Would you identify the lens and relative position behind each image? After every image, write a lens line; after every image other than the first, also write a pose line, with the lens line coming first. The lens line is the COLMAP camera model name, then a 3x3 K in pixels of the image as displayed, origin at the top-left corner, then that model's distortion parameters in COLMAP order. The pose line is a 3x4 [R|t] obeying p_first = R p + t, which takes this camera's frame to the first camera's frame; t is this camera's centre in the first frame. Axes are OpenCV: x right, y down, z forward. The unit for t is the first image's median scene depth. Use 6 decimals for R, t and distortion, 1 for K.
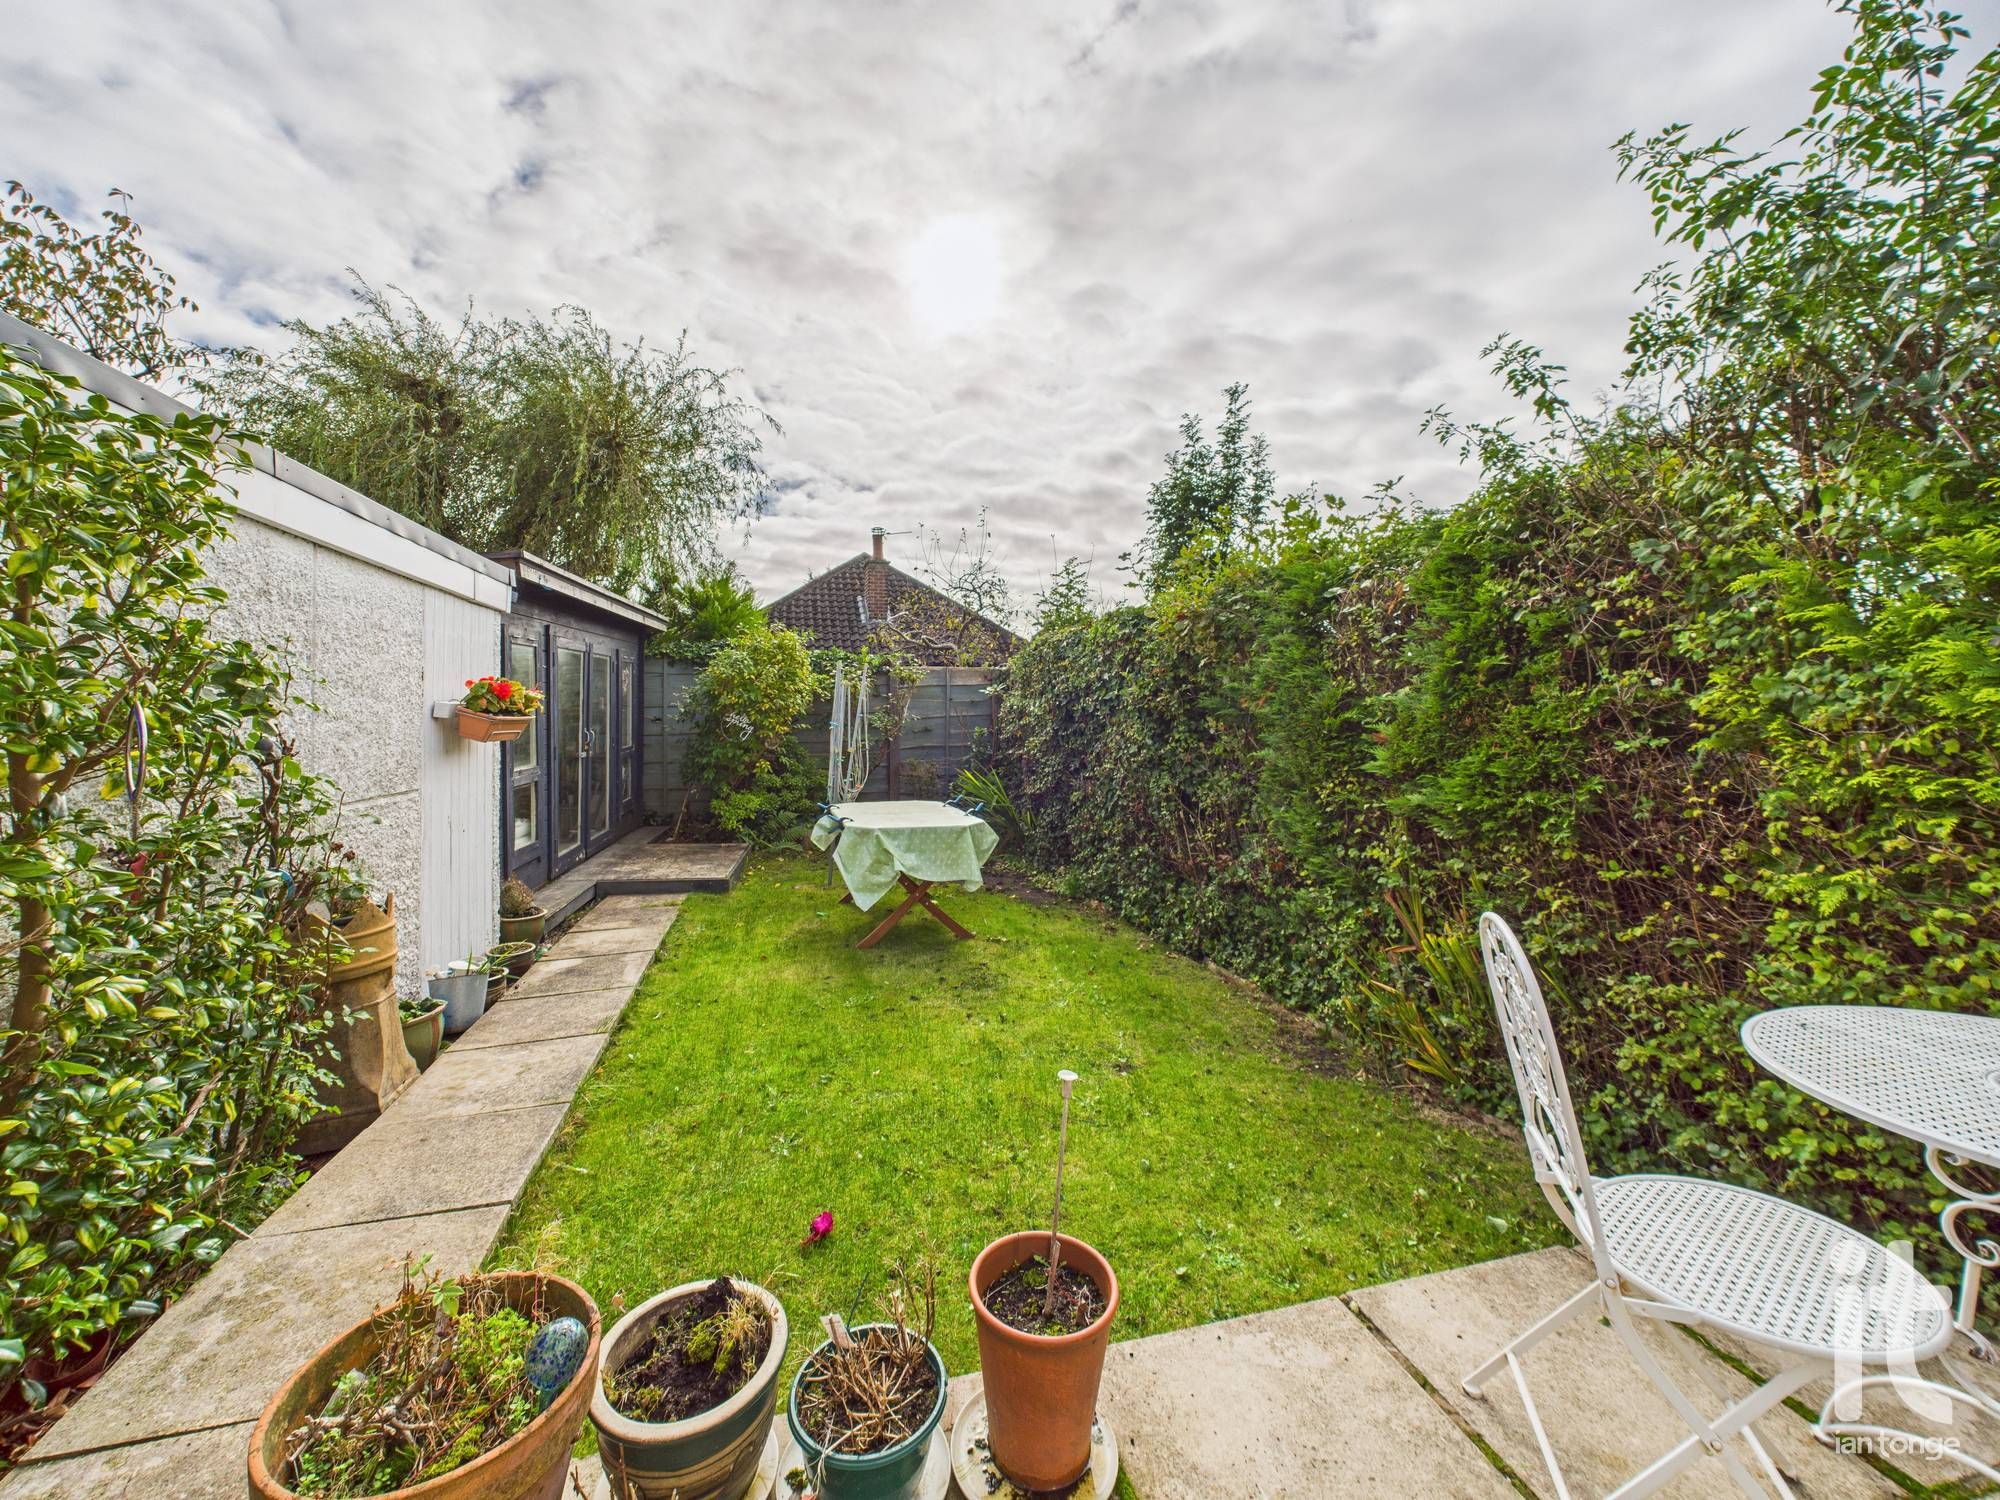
lens RADIAL K [[774.1, 0, 1020.9], [0, 774.1, 733.5], [0, 0, 1]] dist [0.001307, 0.000049]
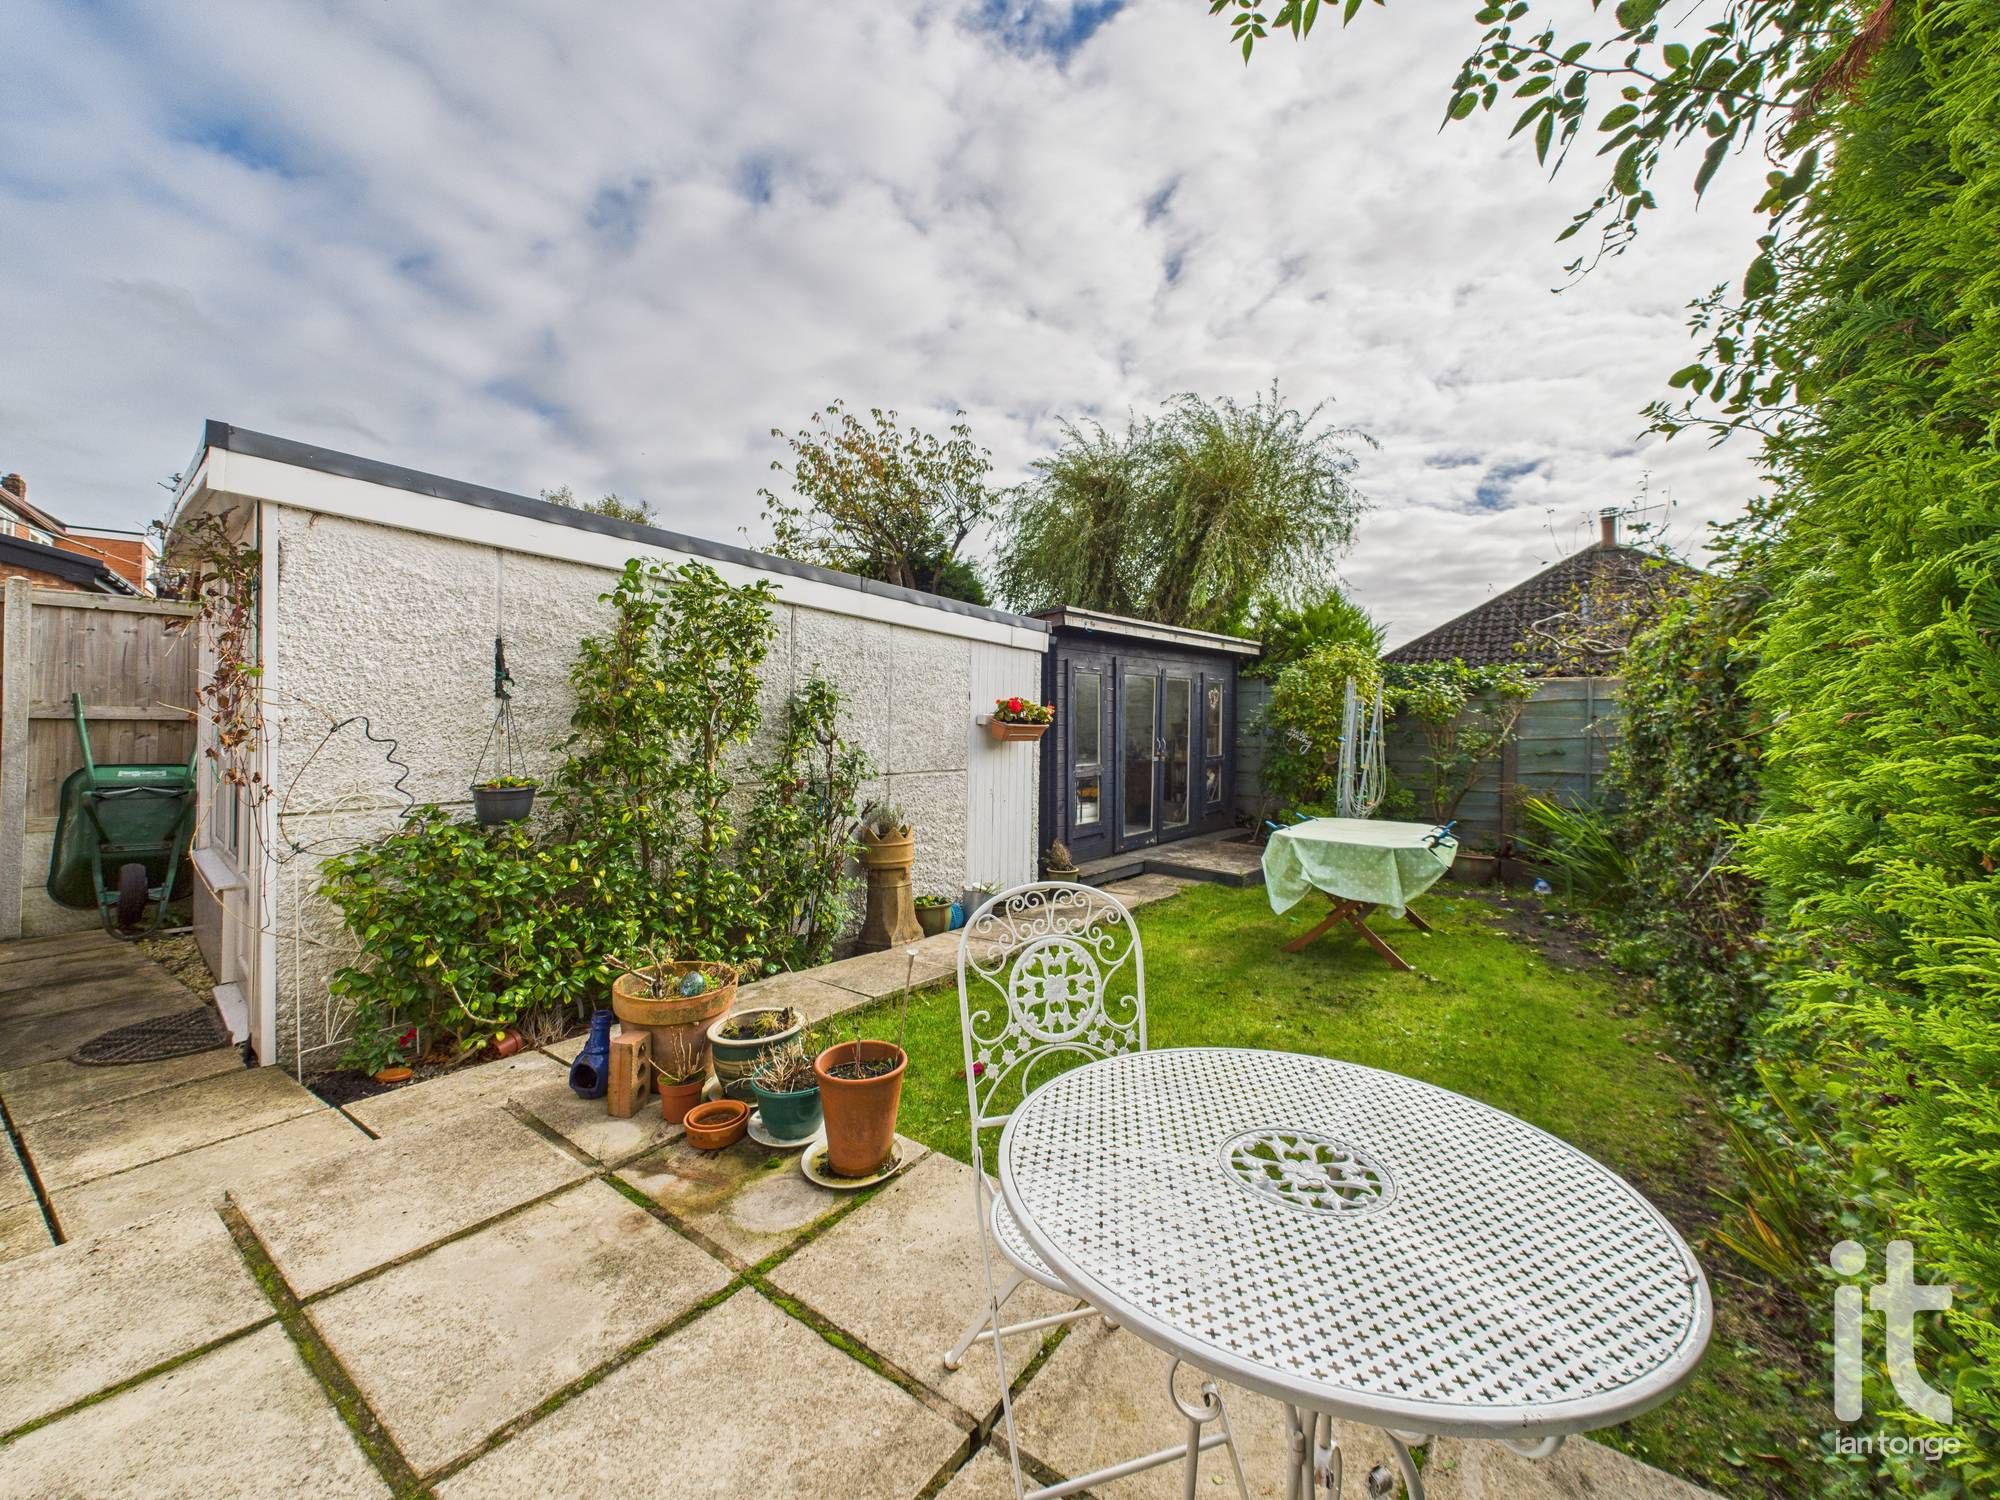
lens RADIAL K [[809.1, 0, 1021.1], [0, 809.1, 756.0], [0, 0, 1]] dist [-0.000359, -0.000075]
pose [[0.616869, 0.040812, -0.786007, 0.311819], [-0.039223, 0.999008, 0.021089, 0.003486], [0.786088, 0.017821, 0.617858, 0.029944]]
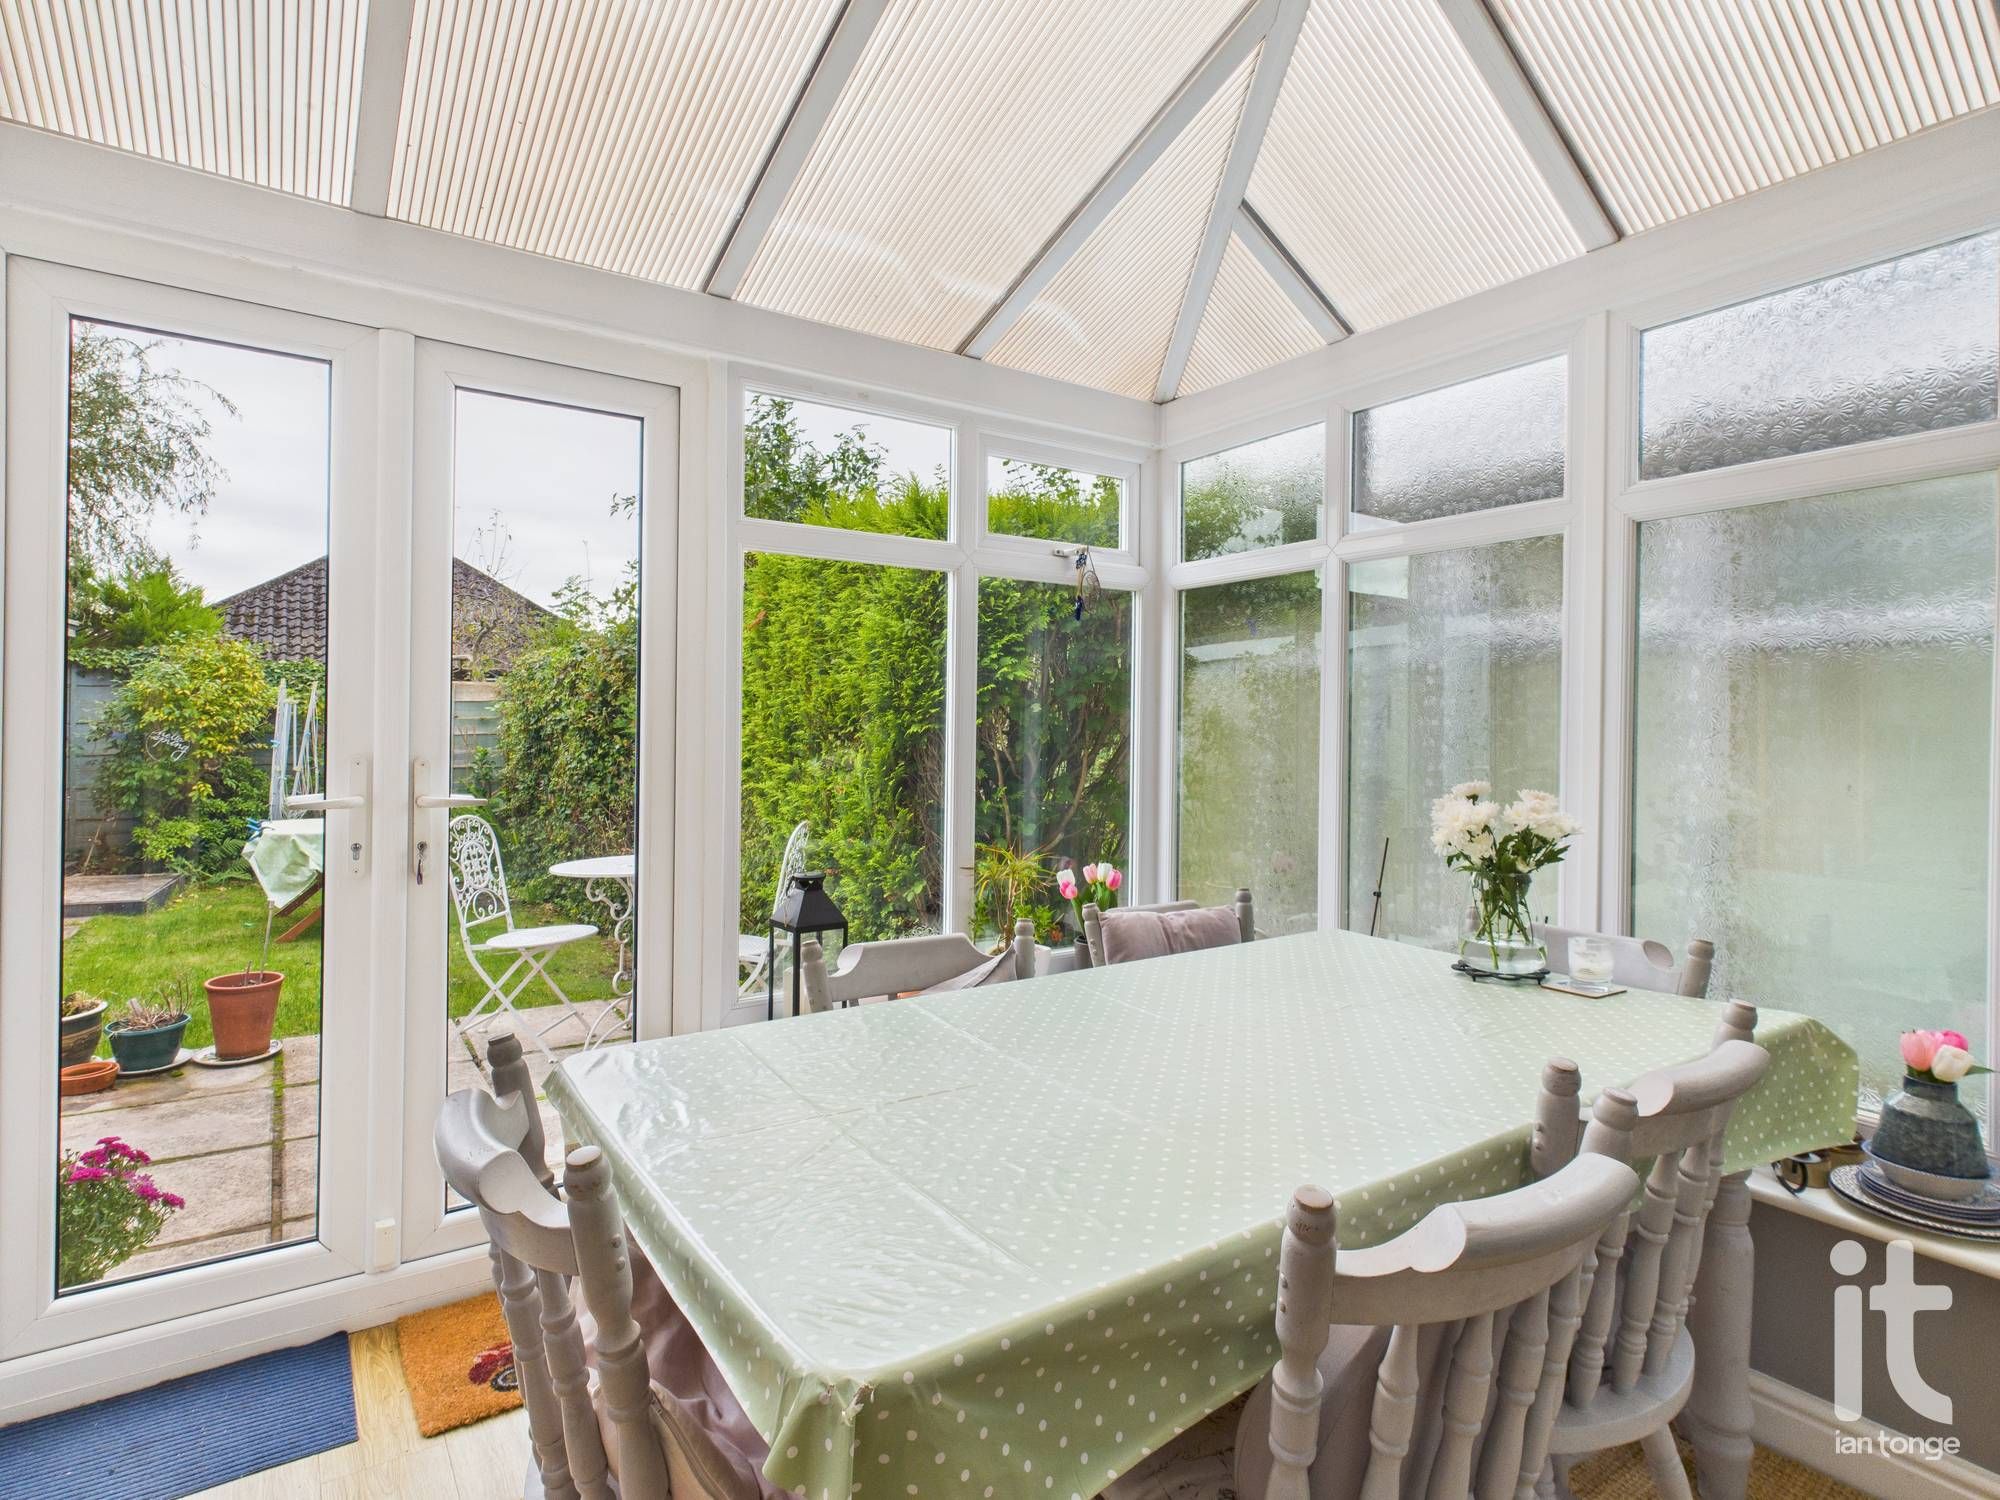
lens RADIAL K [[1047.5, 0, 1000.0], [0, 1047.5, 732.2], [0, 0, 1]] dist [-0.001238, 0.000764]
pose [[0.958110, 0.001765, 0.286395, 0.260377], [0.004991, 0.999726, -0.022858, 0.009905], [-0.286357, 0.023329, 0.957839, -0.547744]]
